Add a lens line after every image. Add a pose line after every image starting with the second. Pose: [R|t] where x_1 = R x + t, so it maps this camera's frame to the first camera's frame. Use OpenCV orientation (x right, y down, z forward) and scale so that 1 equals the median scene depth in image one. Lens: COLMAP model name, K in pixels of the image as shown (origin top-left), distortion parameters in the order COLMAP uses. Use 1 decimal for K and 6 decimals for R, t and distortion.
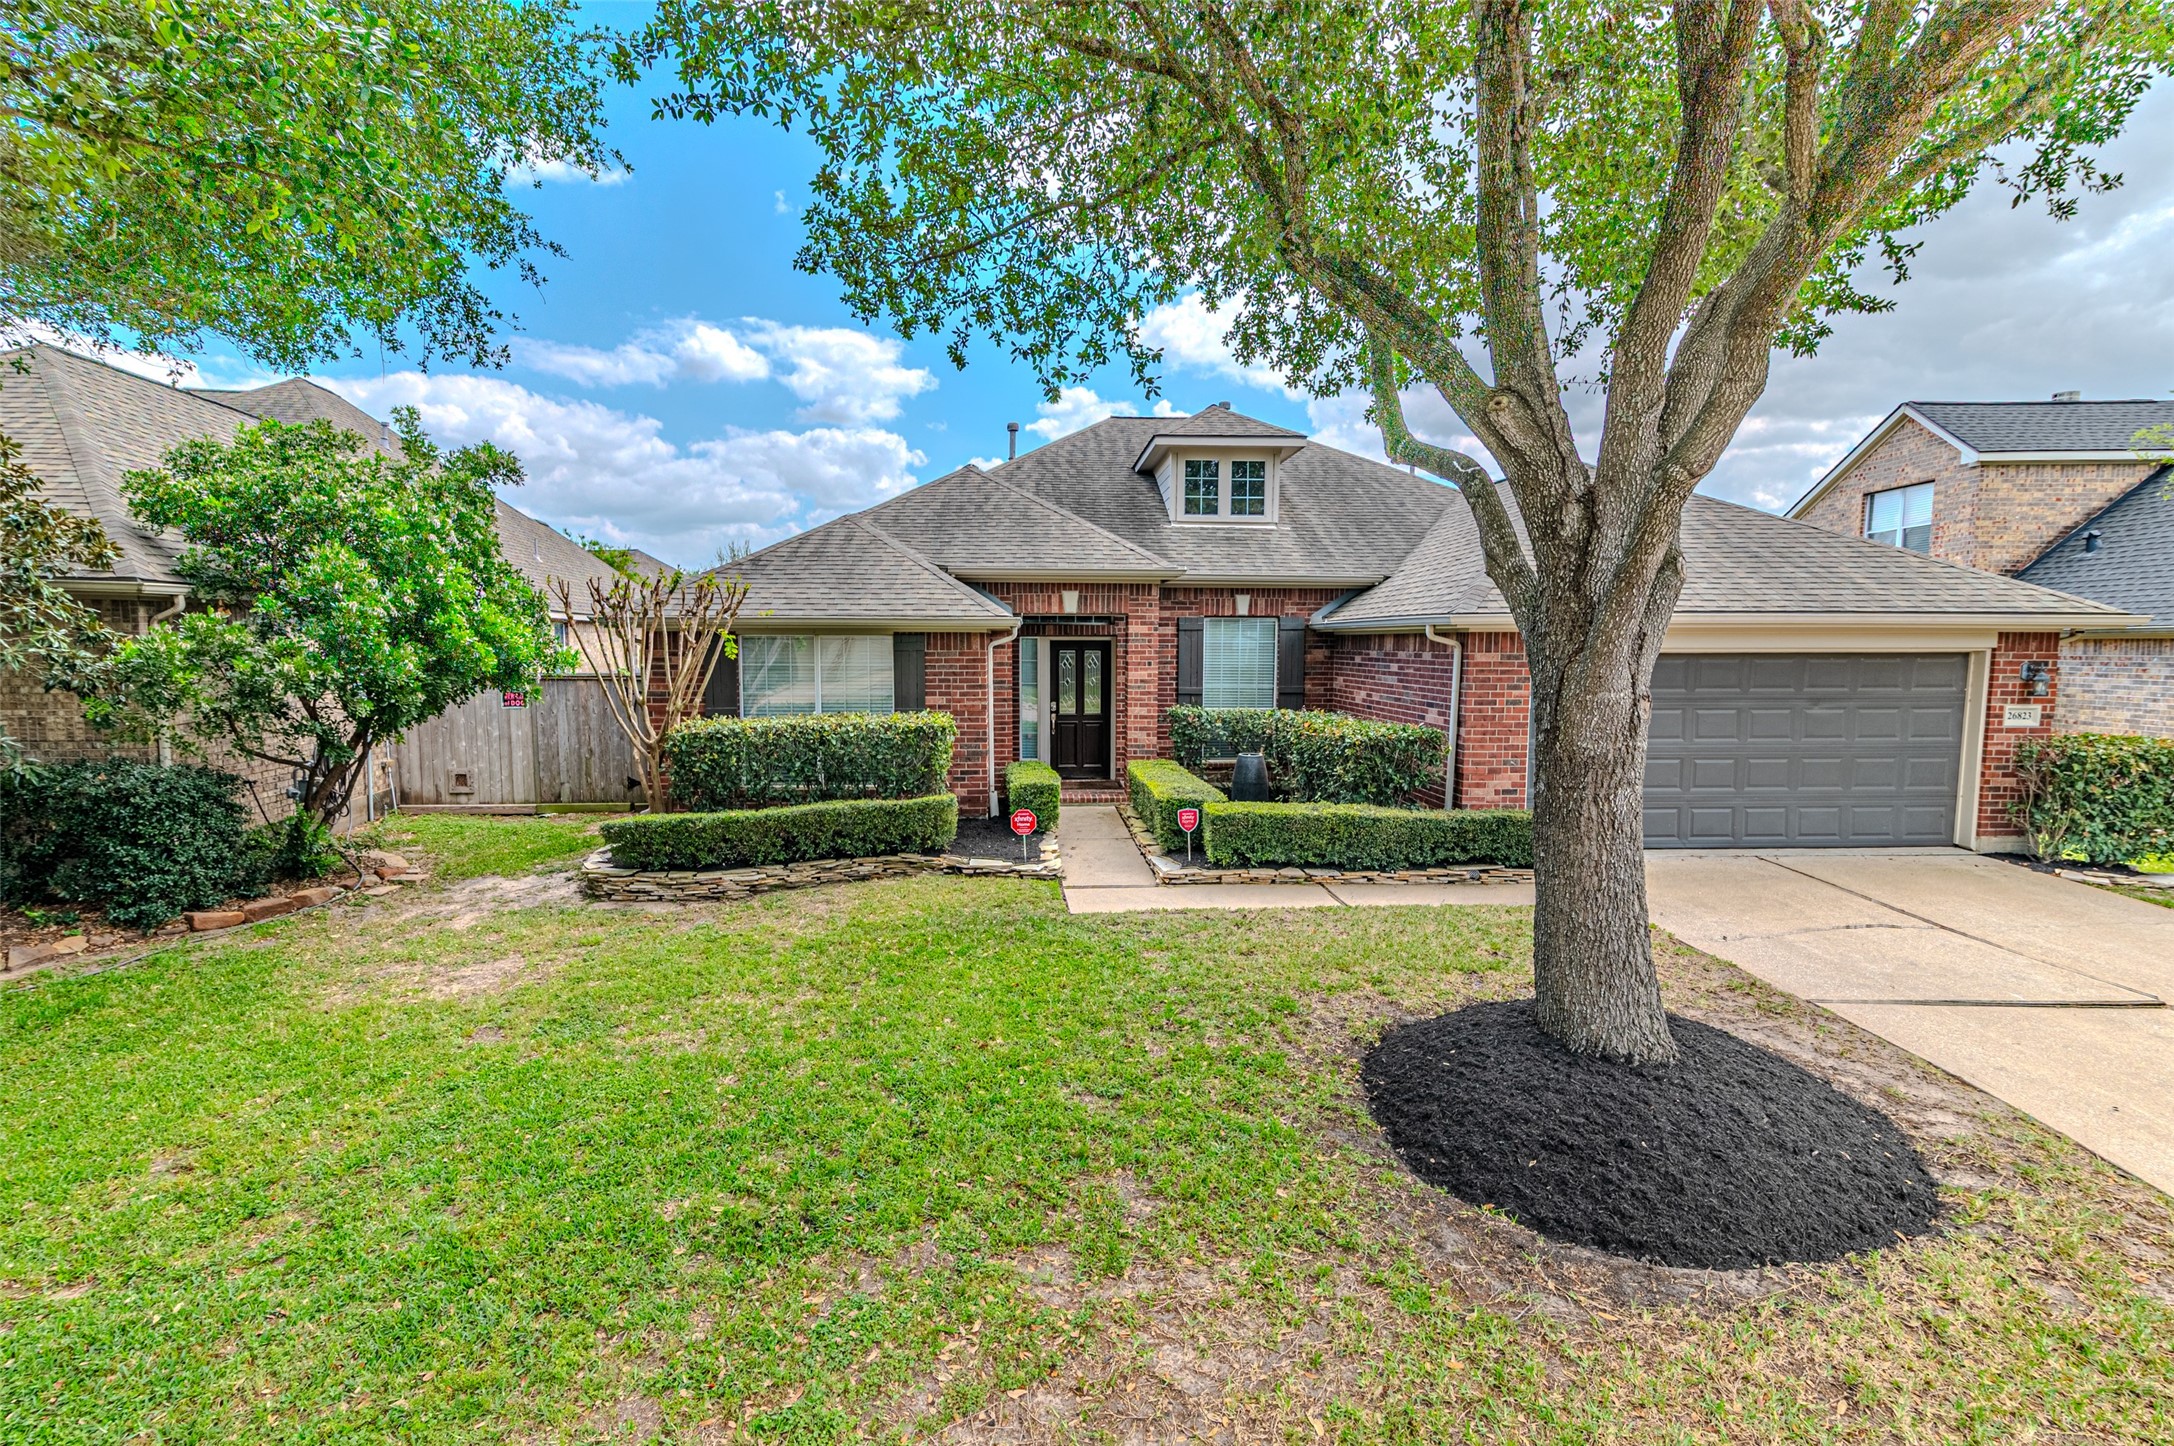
lens RADIAL K [[979.7, 0, 1087.2], [0, 979.7, 729.9], [0, 0, 1]] dist [0.017373, -0.001506]
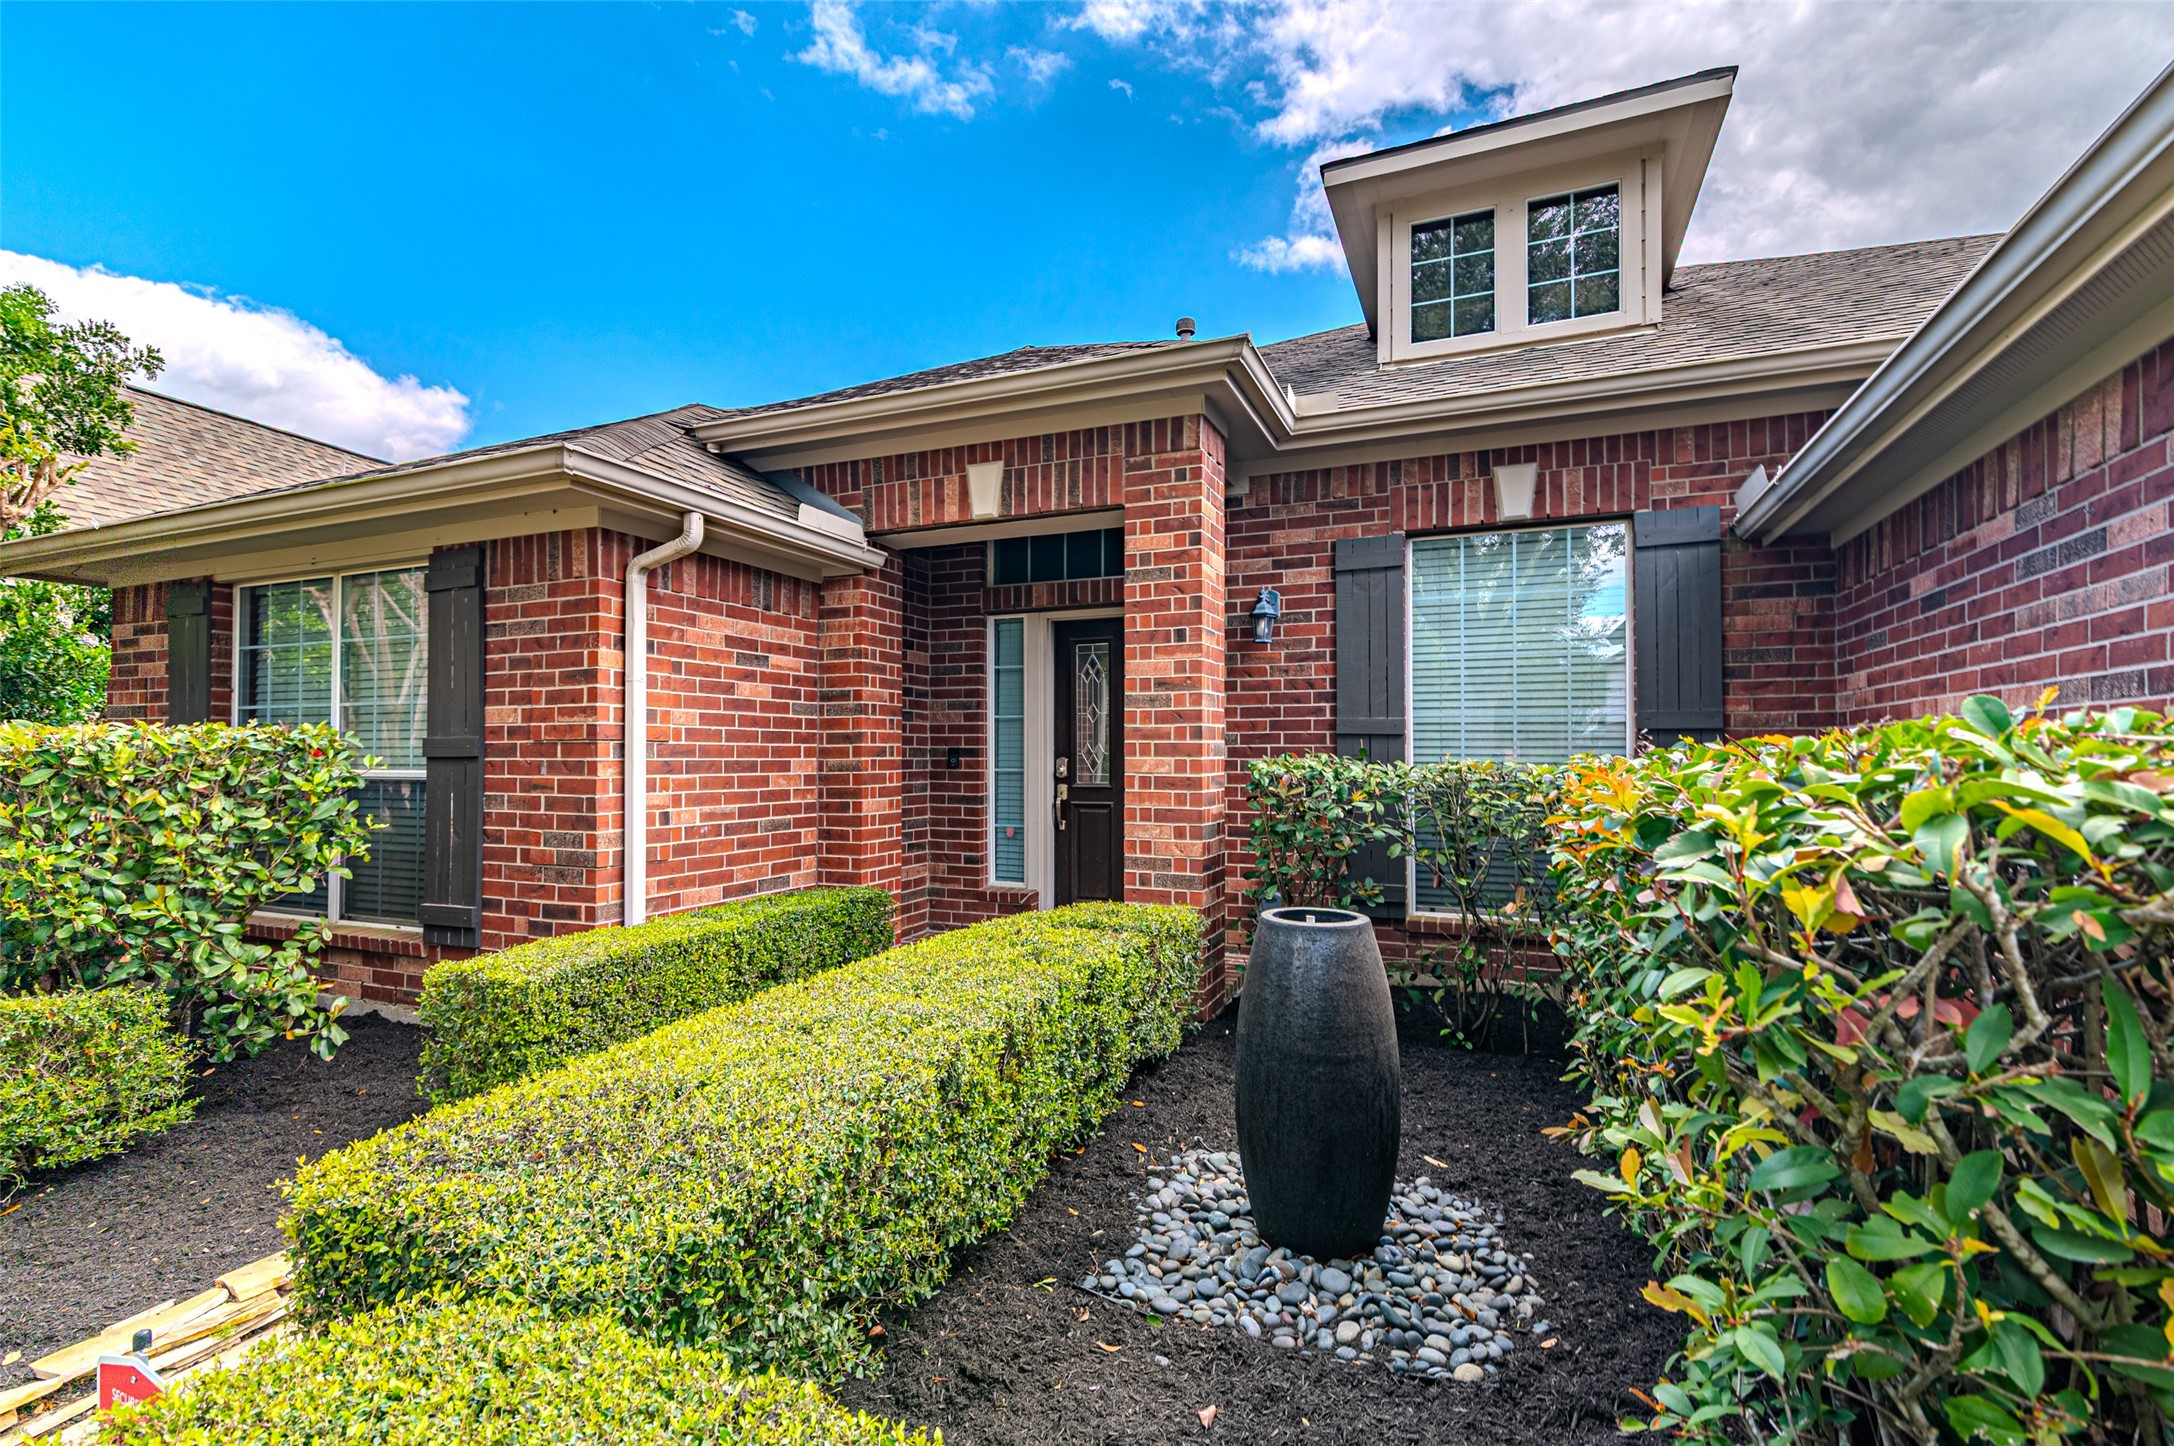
lens RADIAL K [[979.7, 0, 1087.2], [0, 979.7, 729.9], [0, 0, 1]] dist [0.017373, -0.001506]
pose [[0.895601, -0.016271, -0.444561, 0.243958], [-0.037056, 0.993129, -0.111001, 0.010724], [0.443313, 0.115887, 0.888844, 0.842791]]
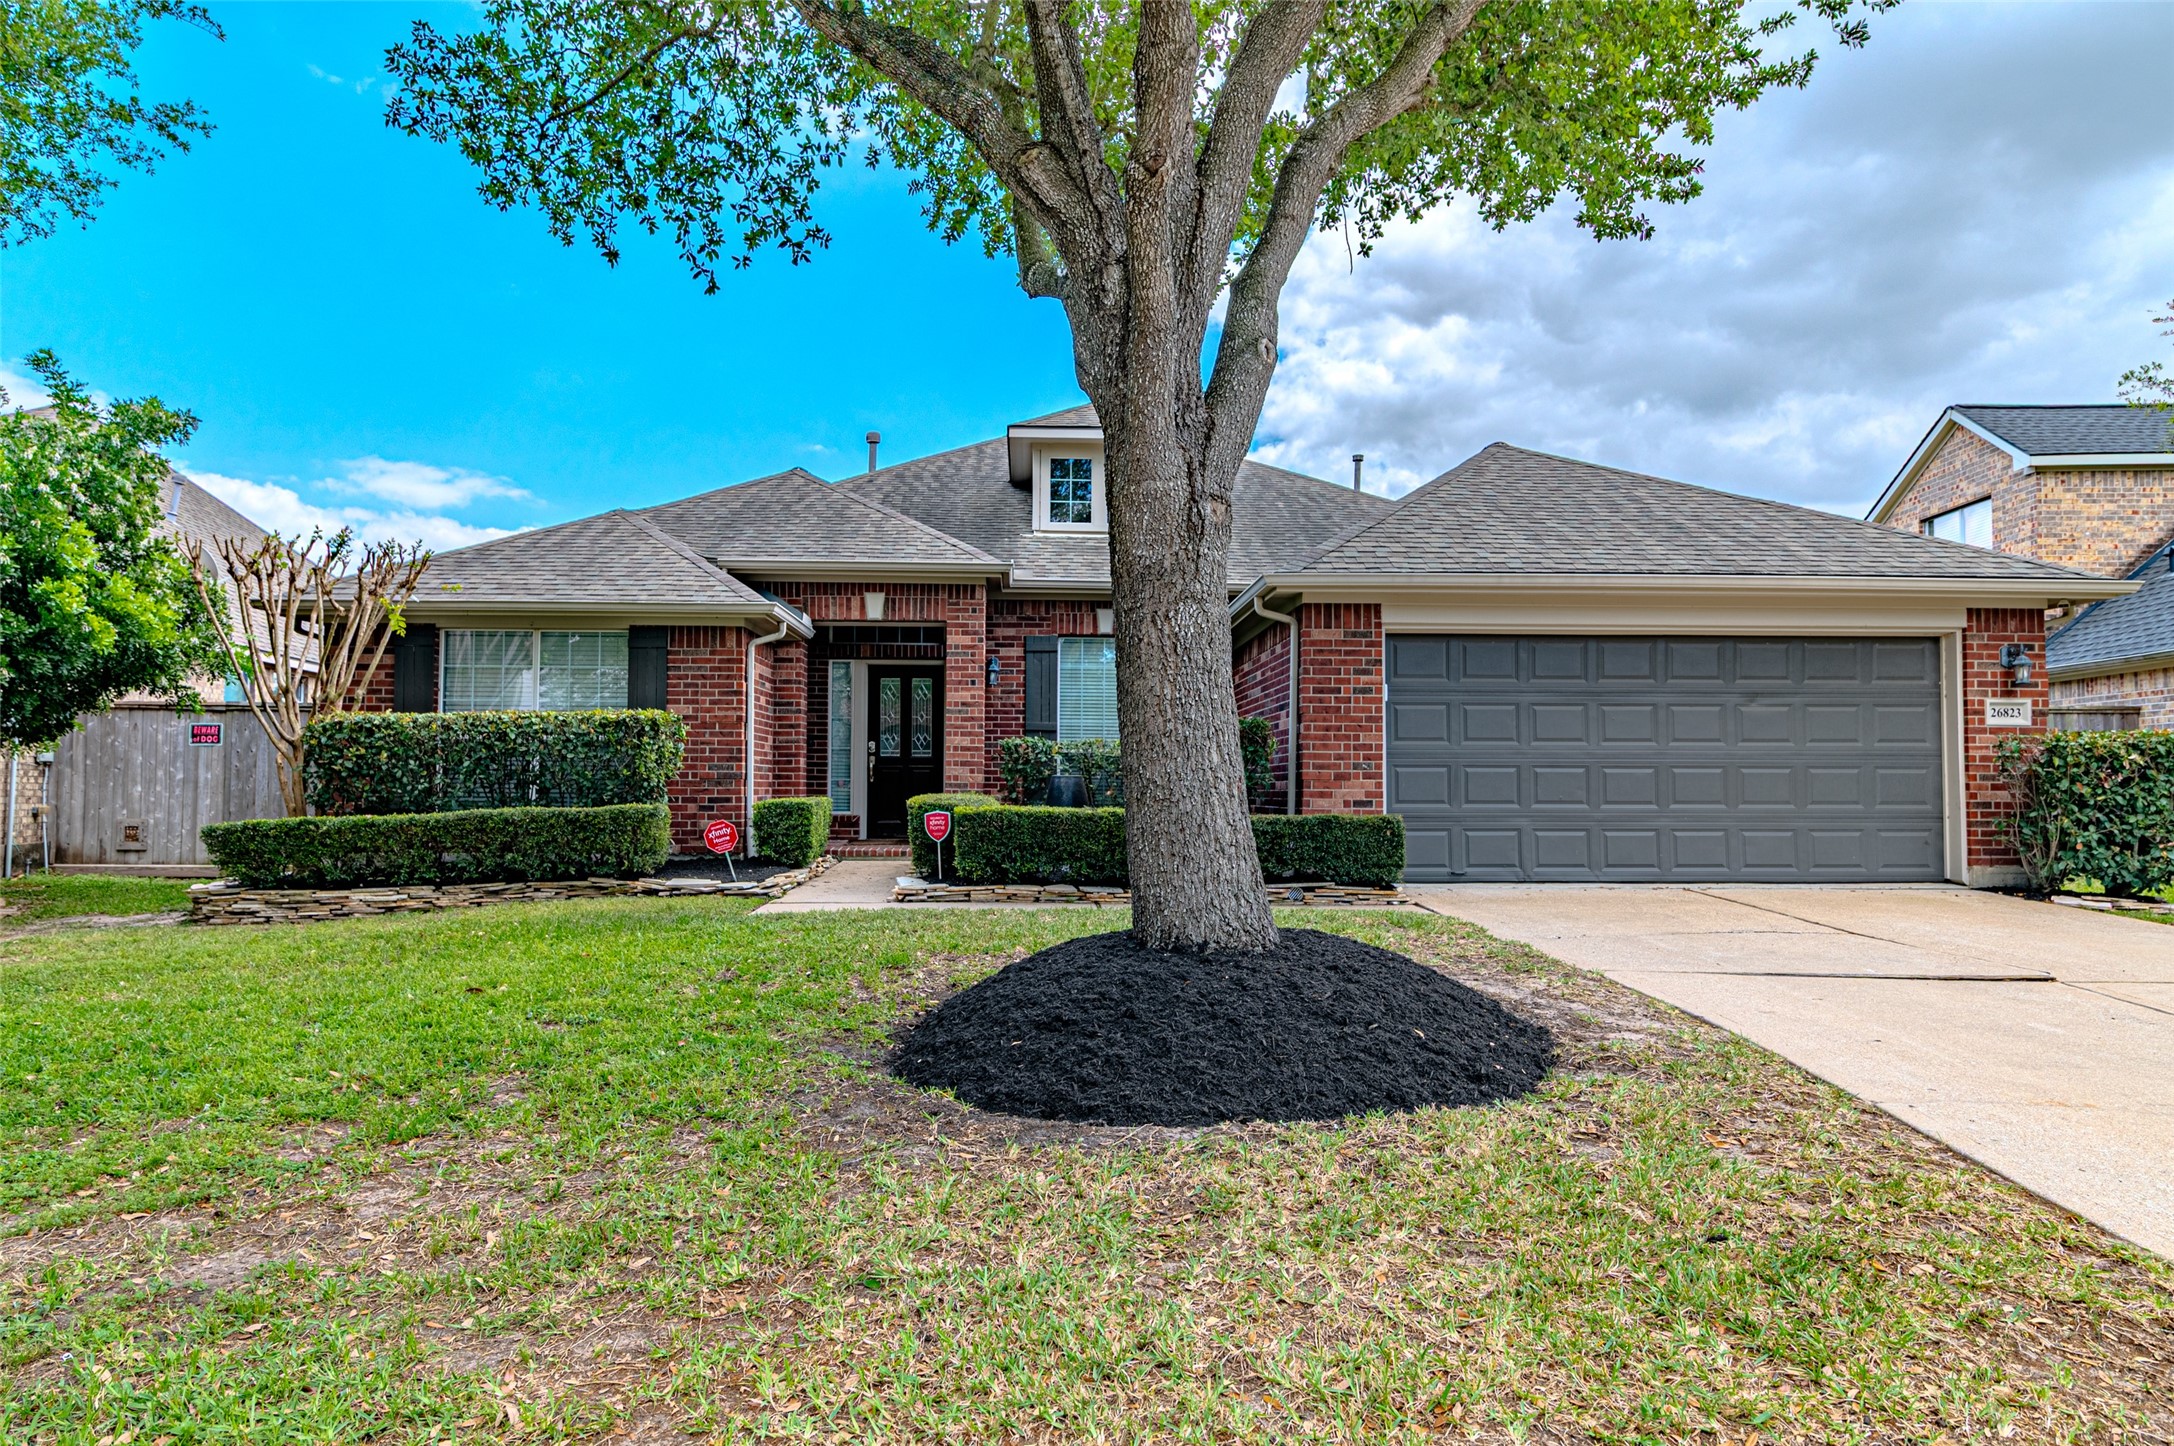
lens RADIAL K [[1231.2, 0, 1078.5], [0, 1231.2, 738.4], [0, 0, 1]] dist [0.006823, -0.000712]
pose [[0.999775, 0.000147, -0.021216, 0.216795], [-0.002860, 0.991788, -0.127863, 0.135343], [0.021023, 0.127895, 0.991565, 0.005142]]
